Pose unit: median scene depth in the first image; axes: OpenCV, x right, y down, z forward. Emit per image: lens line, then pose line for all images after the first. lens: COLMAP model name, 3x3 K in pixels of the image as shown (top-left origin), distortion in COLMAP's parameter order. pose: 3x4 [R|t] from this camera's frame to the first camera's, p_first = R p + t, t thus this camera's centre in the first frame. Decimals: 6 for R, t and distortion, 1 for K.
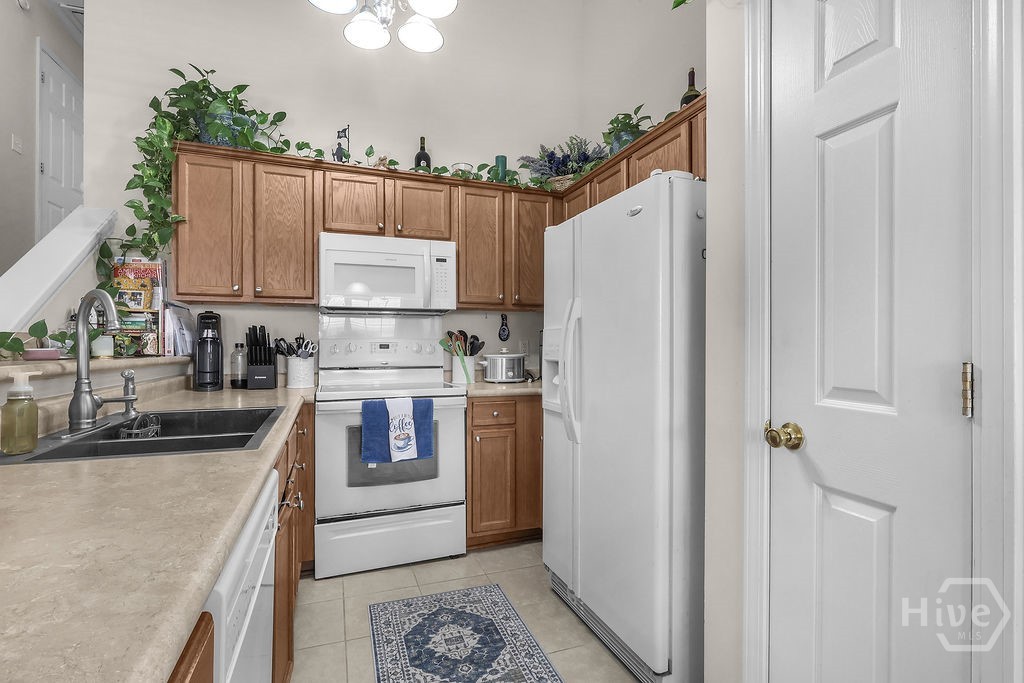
lens RADIAL K [[480.1, 0, 500.9], [0, 480.1, 345.4], [0, 0, 1]] dist [-0.002188, -0.000418]
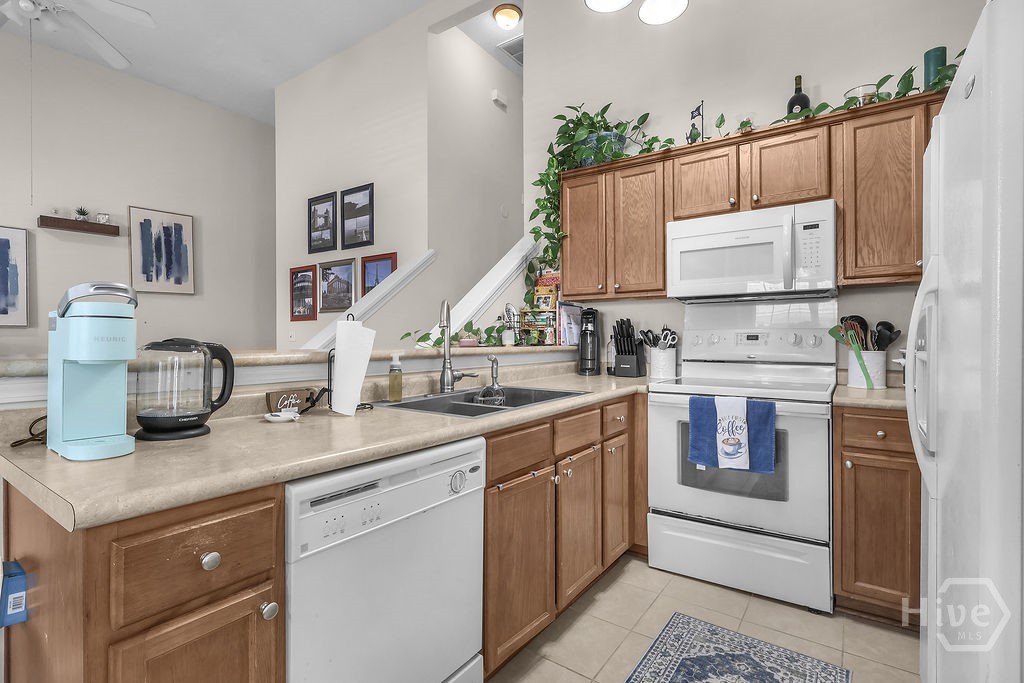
lens RADIAL K [[488.1, 0, 512.0], [0, 488.1, 341.5], [0, 0, 1]] dist [-0.000351, -0.000021]
pose [[0.565595, 0.004838, -0.824669, 0.279000], [0.003167, 0.999963, 0.008038, 0.001087], [0.824677, -0.007158, 0.565558, 0.164615]]
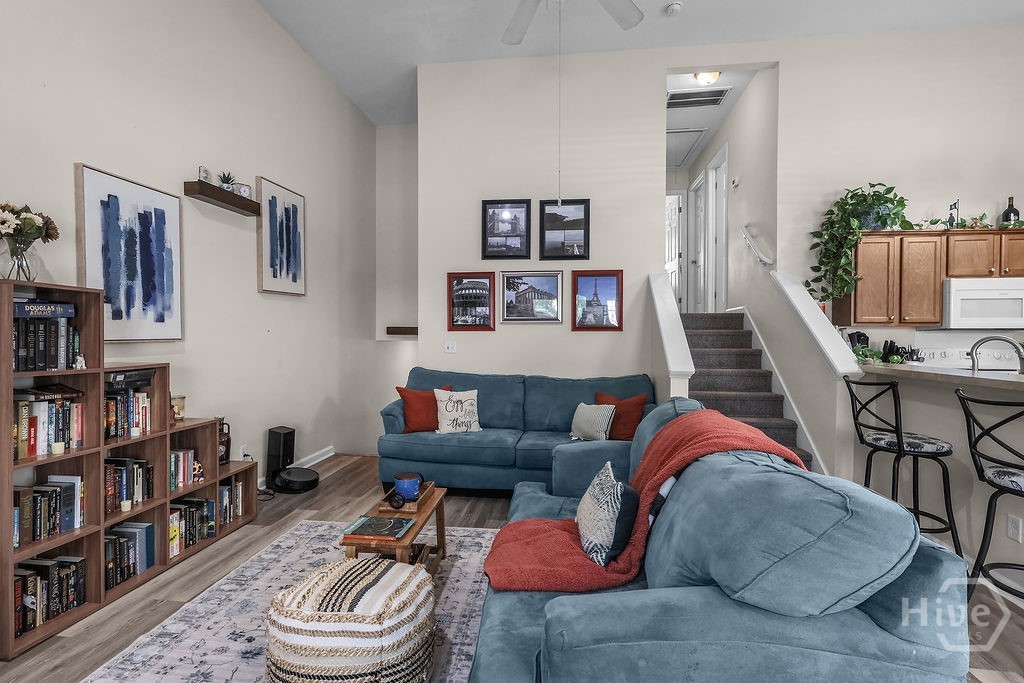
lens RADIAL K [[480.1, 0, 500.9], [0, 480.1, 345.4], [0, 0, 1]] dist [-0.002188, -0.000418]
pose [[0.884143, 0.012845, -0.467039, -0.916222], [-0.002566, 0.999740, 0.022639, -0.058844], [0.467208, -0.018818, 0.883947, -0.973293]]
